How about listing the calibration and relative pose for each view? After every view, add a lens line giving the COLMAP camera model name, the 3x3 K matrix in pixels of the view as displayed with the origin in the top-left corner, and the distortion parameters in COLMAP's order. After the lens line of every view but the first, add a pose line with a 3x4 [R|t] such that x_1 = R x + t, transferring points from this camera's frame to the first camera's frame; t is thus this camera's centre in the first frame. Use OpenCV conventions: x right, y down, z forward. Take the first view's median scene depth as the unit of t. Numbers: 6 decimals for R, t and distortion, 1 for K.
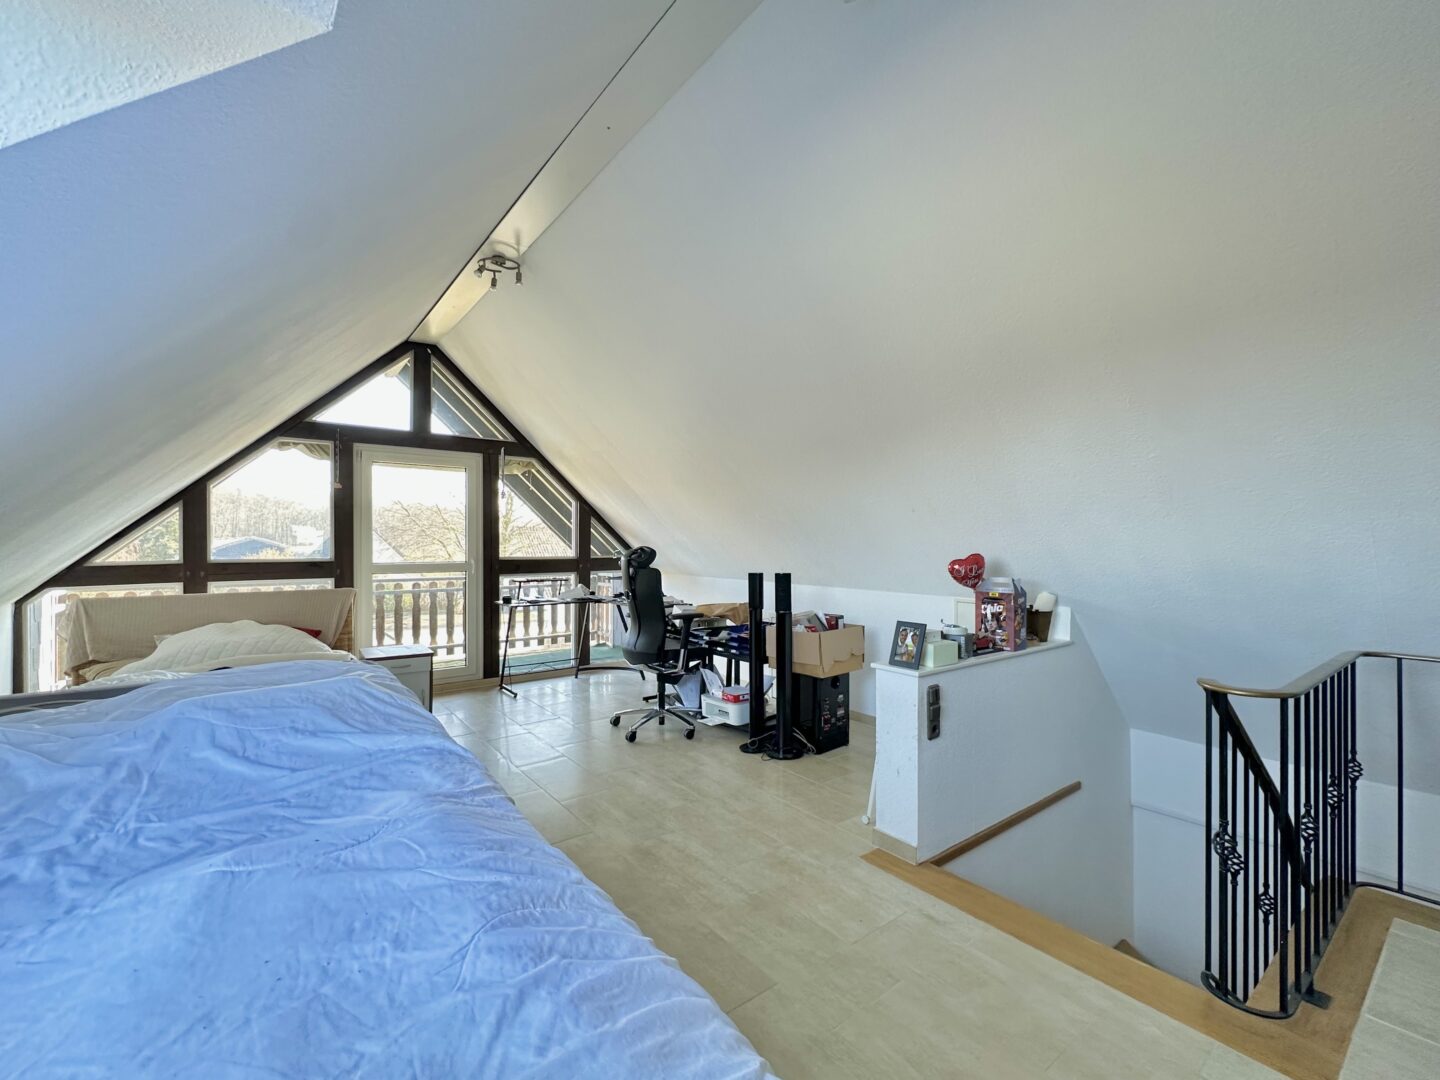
lens RADIAL K [[615.2, 0, 716.8], [0, 615.2, 540.0], [0, 0, 1]] dist [-0.000825, 0.000211]
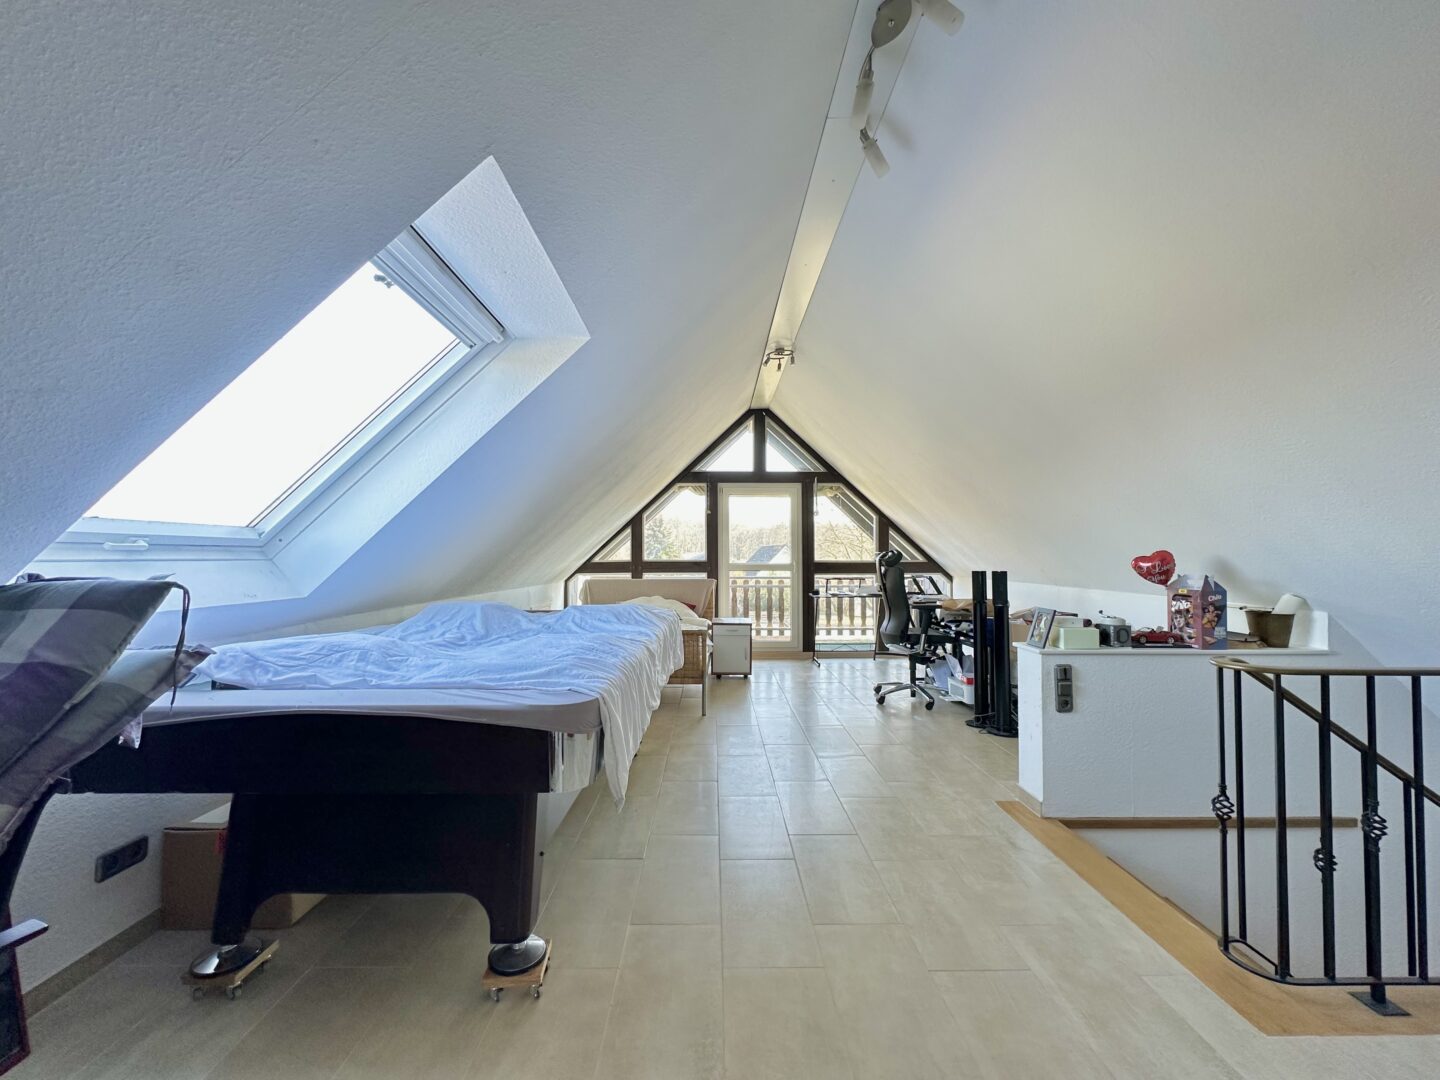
lens RADIAL K [[574.0, 0, 716.7], [0, 574.0, 543.6], [0, 0, 1]] dist [-0.002147, -0.000096]
pose [[0.798751, -0.013619, -0.601508, 0.290929], [0.002552, 0.999811, -0.019249, 0.019719], [0.601657, 0.013840, 0.798635, -0.138538]]
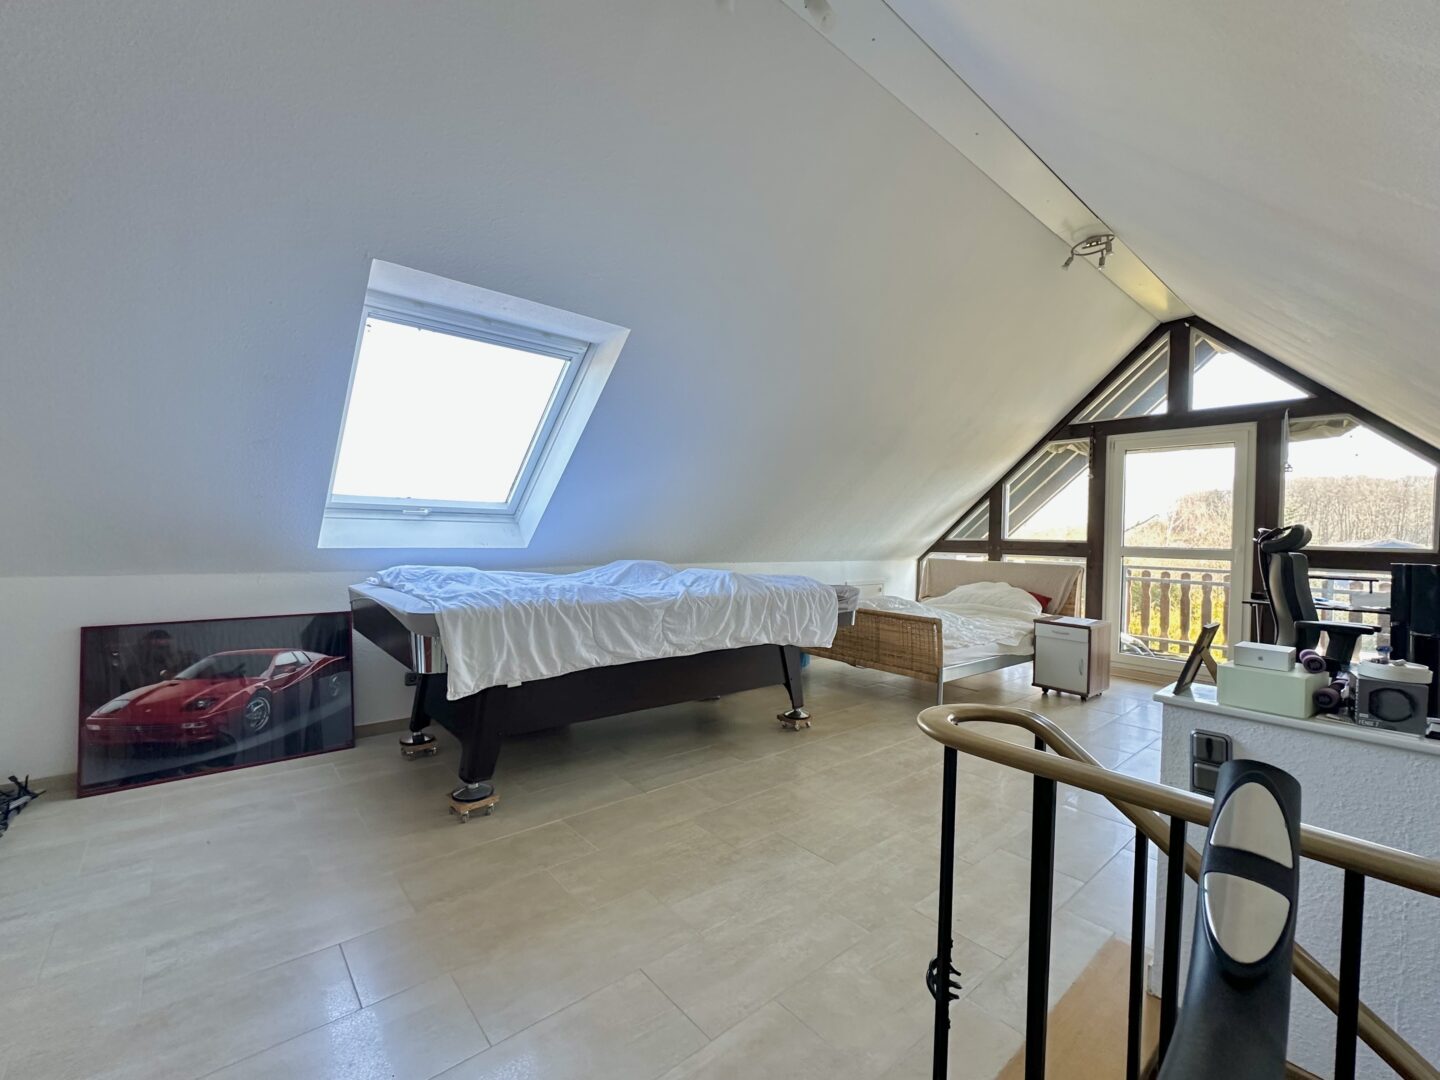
lens RADIAL K [[615.2, 0, 720.0], [0, 615.2, 543.1], [0, 0, 1]] dist [-0.000825, 0.000211]
pose [[0.054614, 0.018121, -0.998343, 0.553673], [-0.018515, 0.999682, 0.017133, 0.031890], [0.998336, 0.017548, 0.054932, 0.299244]]
